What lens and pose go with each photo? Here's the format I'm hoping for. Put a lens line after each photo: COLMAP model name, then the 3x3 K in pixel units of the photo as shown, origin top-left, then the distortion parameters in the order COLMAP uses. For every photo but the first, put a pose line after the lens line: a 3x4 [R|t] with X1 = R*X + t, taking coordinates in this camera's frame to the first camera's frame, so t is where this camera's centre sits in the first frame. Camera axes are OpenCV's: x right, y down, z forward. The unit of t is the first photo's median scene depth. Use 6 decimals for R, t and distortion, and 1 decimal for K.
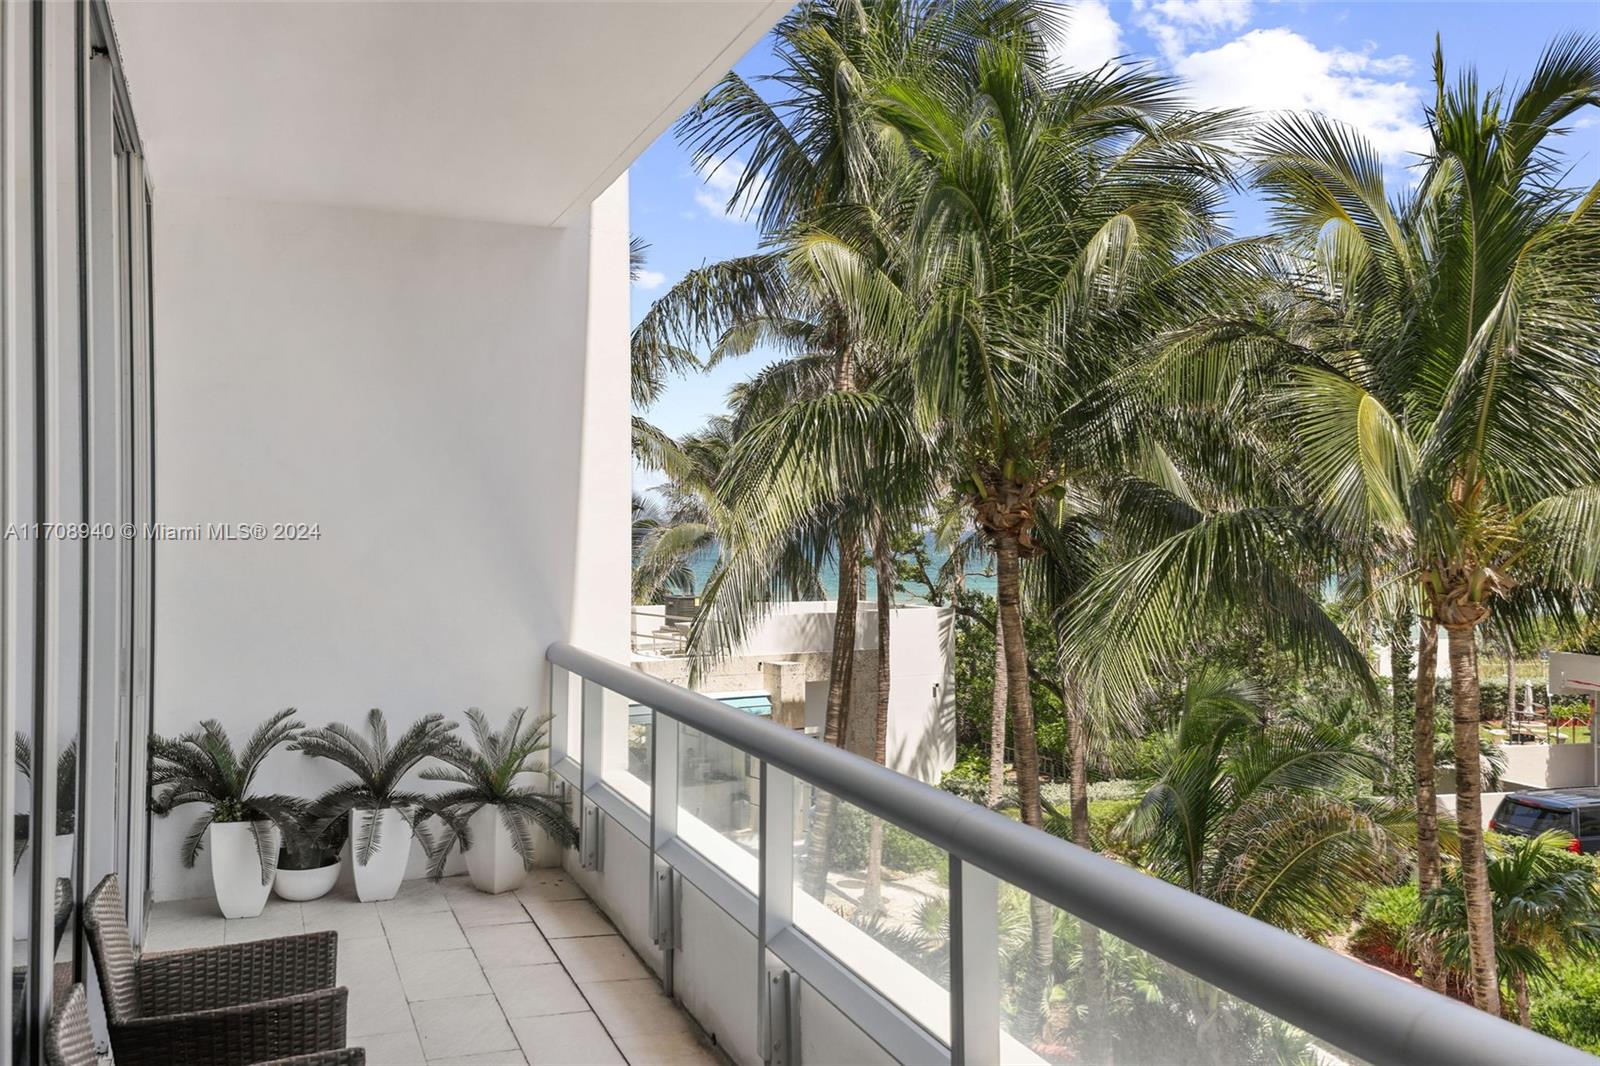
lens RADIAL K [[1497.1, 0, 802.4], [0, 1497.1, 526.0], [0, 0, 1]] dist [0.216149, 0.000000]
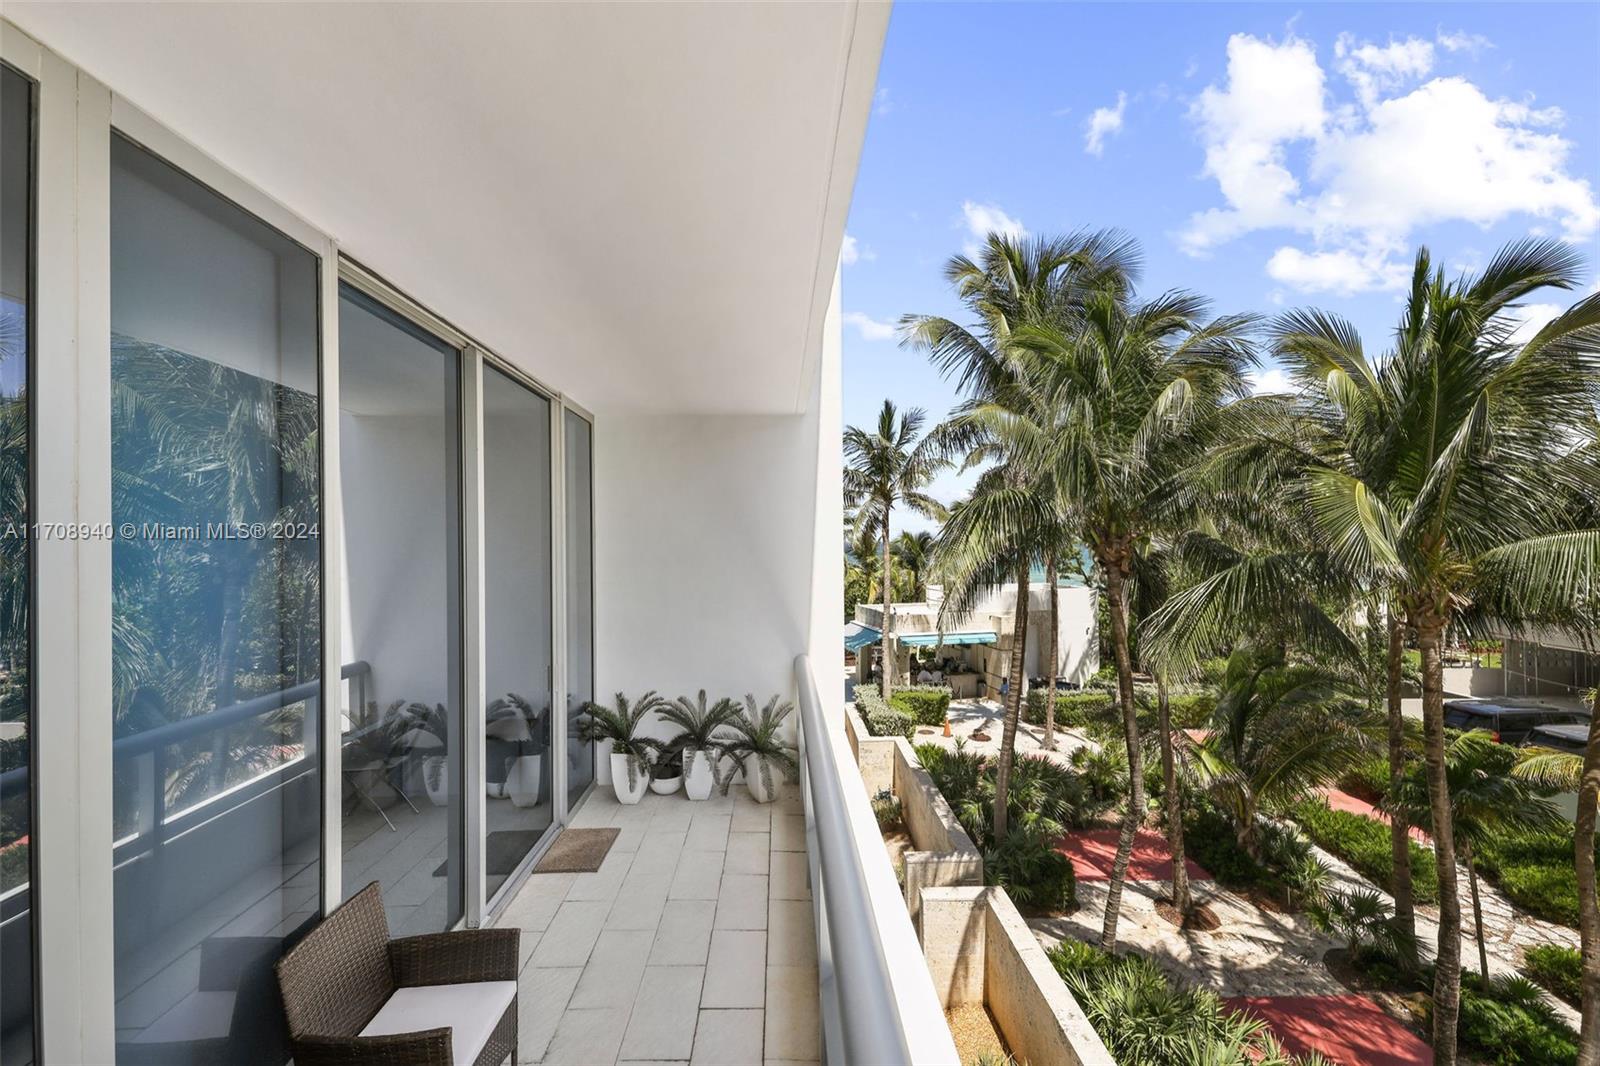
lens RADIAL K [[679.5, 0, 792.7], [0, 679.5, 535.1], [0, 0, 1]] dist [0.011047, -0.001285]
pose [[0.945972, -0.014106, -0.323943, 0.041495], [0.011682, 0.999887, -0.009426, -0.026381], [0.324039, 0.005132, 0.946030, 0.133374]]
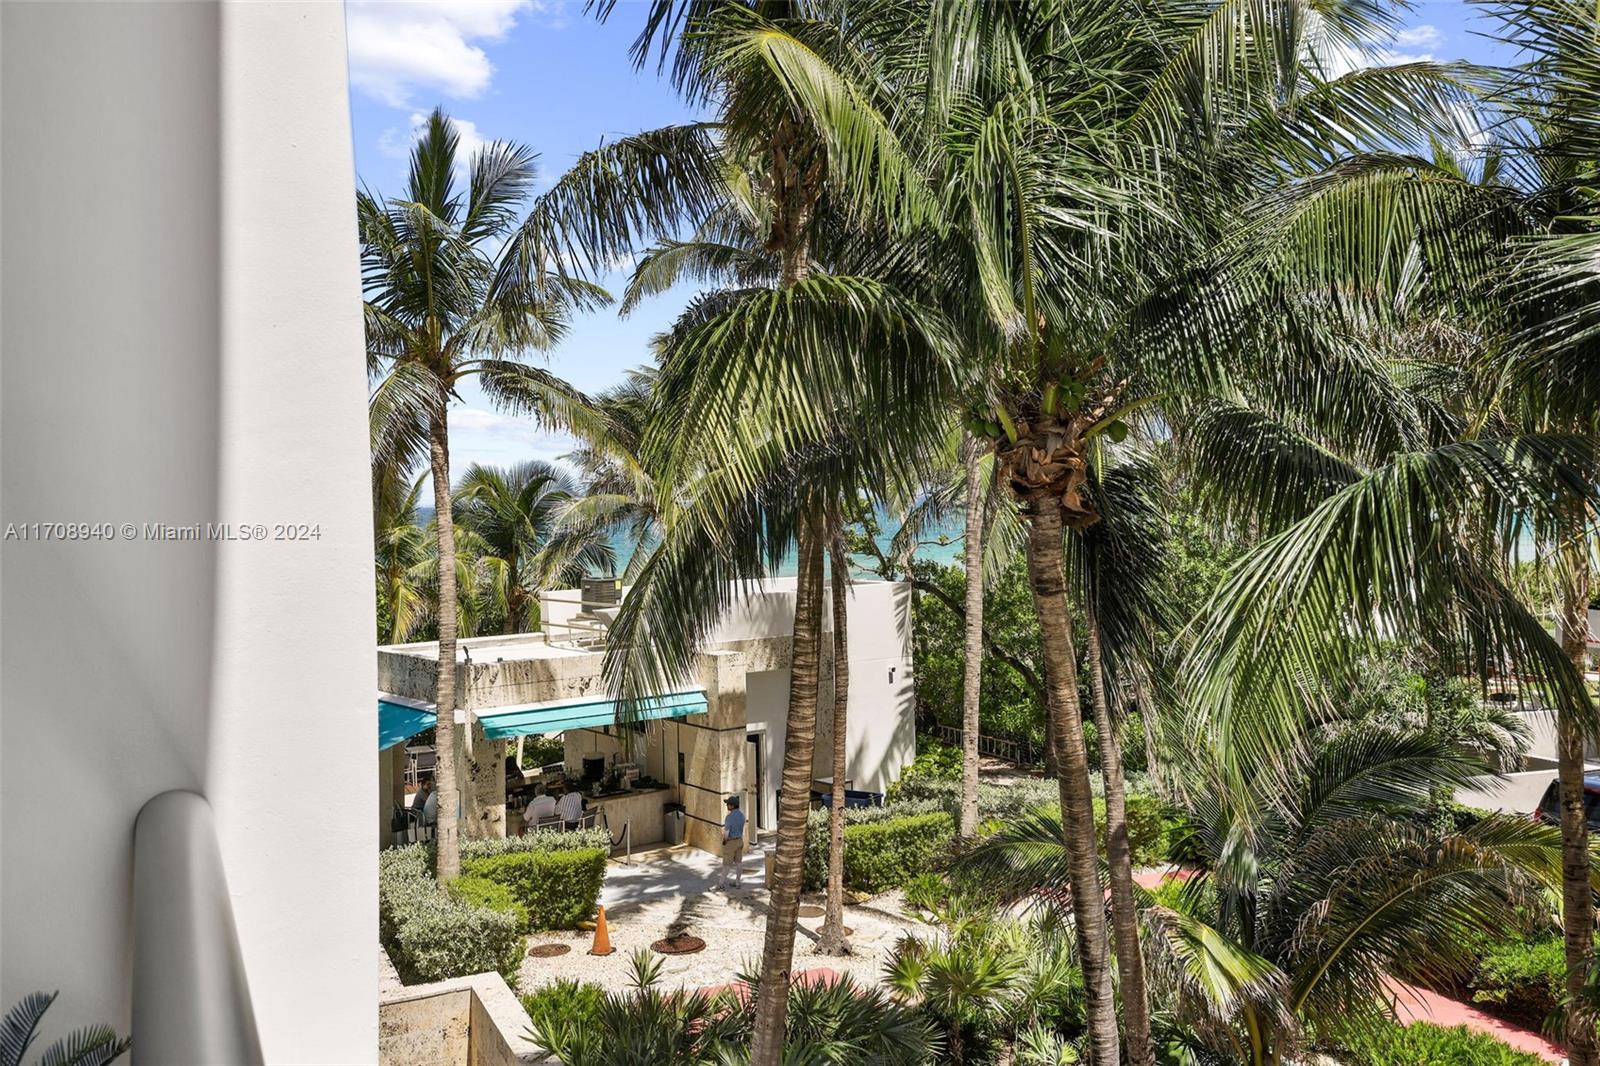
lens RADIAL K [[1497.1, 0, 813.9], [0, 1497.1, 530.0], [0, 0, 1]] dist [0.216149, 0.000000]
pose [[0.998130, -0.027581, 0.054551, -0.009365], [0.026331, 0.999377, 0.023503, 0.003349], [-0.055165, -0.022022, 0.998234, 0.314269]]
